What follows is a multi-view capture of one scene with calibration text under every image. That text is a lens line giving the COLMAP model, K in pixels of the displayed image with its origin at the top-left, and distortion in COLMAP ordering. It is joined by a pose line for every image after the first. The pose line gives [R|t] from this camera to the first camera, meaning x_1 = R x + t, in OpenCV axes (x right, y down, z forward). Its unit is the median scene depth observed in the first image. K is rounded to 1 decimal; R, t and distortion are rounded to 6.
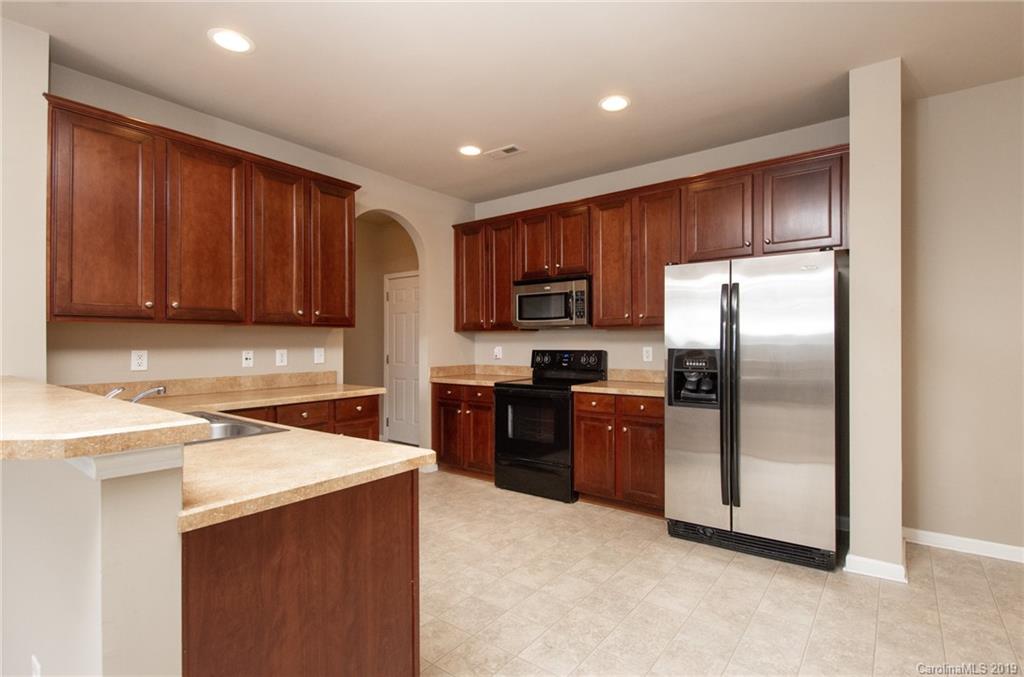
lens RADIAL K [[494.7, 0, 520.5], [0, 494.7, 337.9], [0, 0, 1]] dist [-0.002081, -0.002067]
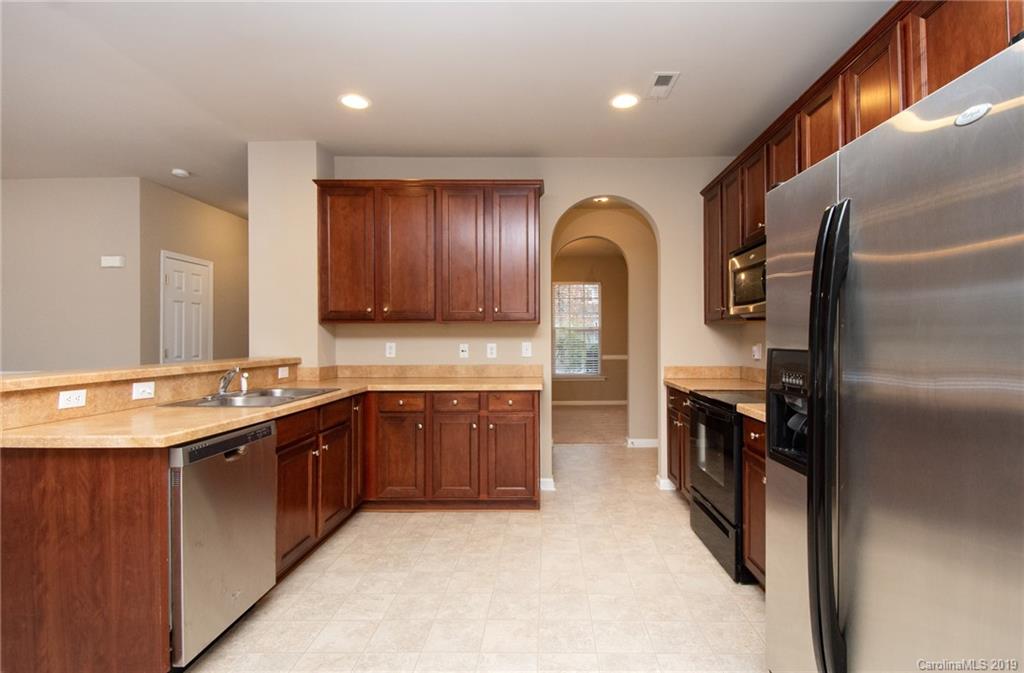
lens RADIAL K [[494.7, 0, 519.1], [0, 494.7, 336.8], [0, 0, 1]] dist [-0.002081, -0.002067]
pose [[0.590646, 0.000640, -0.806931, 0.565728], [0.006980, 0.999958, 0.005902, 0.002731], [0.806901, -0.009119, 0.590616, 0.473034]]
